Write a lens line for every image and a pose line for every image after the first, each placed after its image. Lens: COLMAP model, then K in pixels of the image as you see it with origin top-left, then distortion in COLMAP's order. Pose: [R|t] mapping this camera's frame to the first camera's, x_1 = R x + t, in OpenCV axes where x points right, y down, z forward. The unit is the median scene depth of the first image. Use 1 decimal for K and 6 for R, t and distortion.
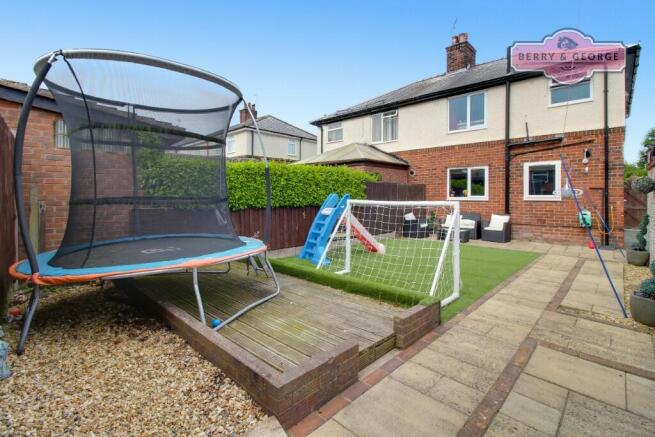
lens RADIAL K [[308.0, 0, 333.7], [0, 308.0, 195.7], [0, 0, 1]] dist [-0.006315, -0.000186]
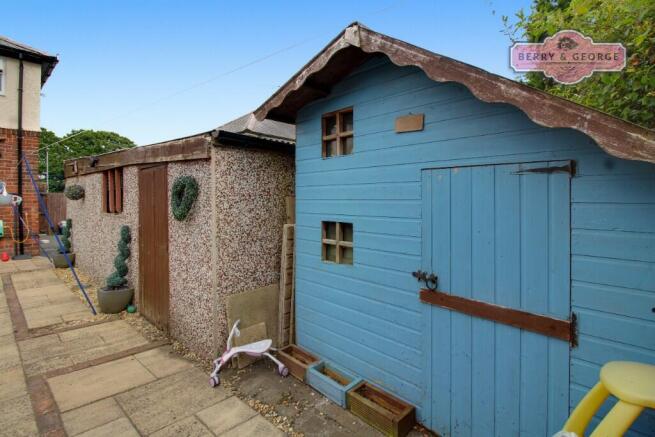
lens RADIAL K [[308.0, 0, 333.8], [0, 308.0, 198.4], [0, 0, 1]] dist [-0.006315, -0.000186]
pose [[0.023582, -0.003299, 0.999716, -0.137183], [0.012241, 0.999921, 0.003011, -0.009400], [-0.999647, 0.012166, 0.023621, 0.141127]]
